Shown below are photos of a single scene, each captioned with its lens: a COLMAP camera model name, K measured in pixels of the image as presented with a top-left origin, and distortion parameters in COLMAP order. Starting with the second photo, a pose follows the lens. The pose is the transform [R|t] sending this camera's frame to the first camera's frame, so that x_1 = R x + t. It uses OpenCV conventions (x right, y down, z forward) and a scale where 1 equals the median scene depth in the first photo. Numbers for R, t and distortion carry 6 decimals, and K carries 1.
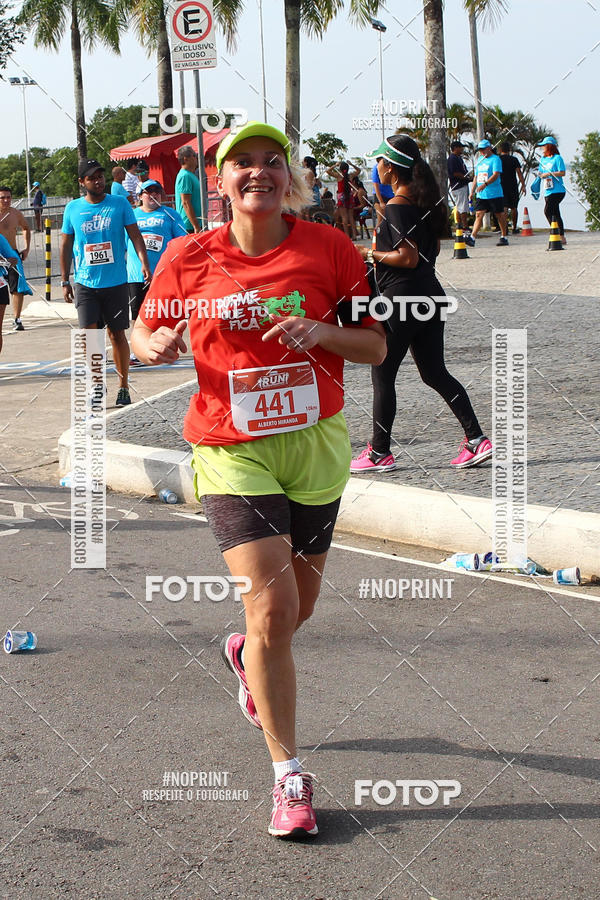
lens RADIAL K [[2386.0, 0, 207.5], [0, 2386.0, 353.2], [0, 0, 1]] dist [-0.093314, 0.208298]
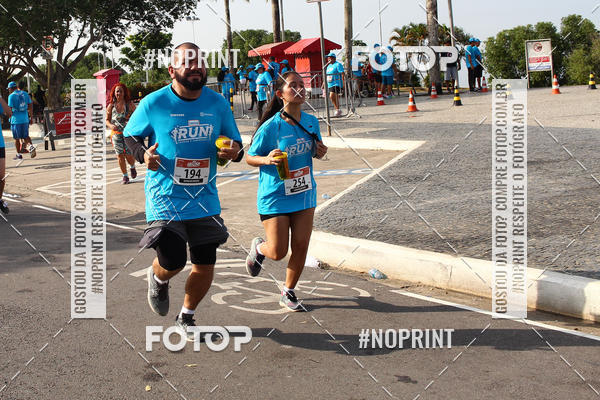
lens RADIAL K [[1075.4, 0, 155.7], [0, 1075.4, 142.7], [0, 0, 1]] dist [-0.138811, 0.163550]
pose [[0.996069, -0.018557, -0.086612, -0.047450], [0.018185, 0.999822, -0.005075, -0.010556], [0.086691, 0.003480, 0.996229, 0.163197]]
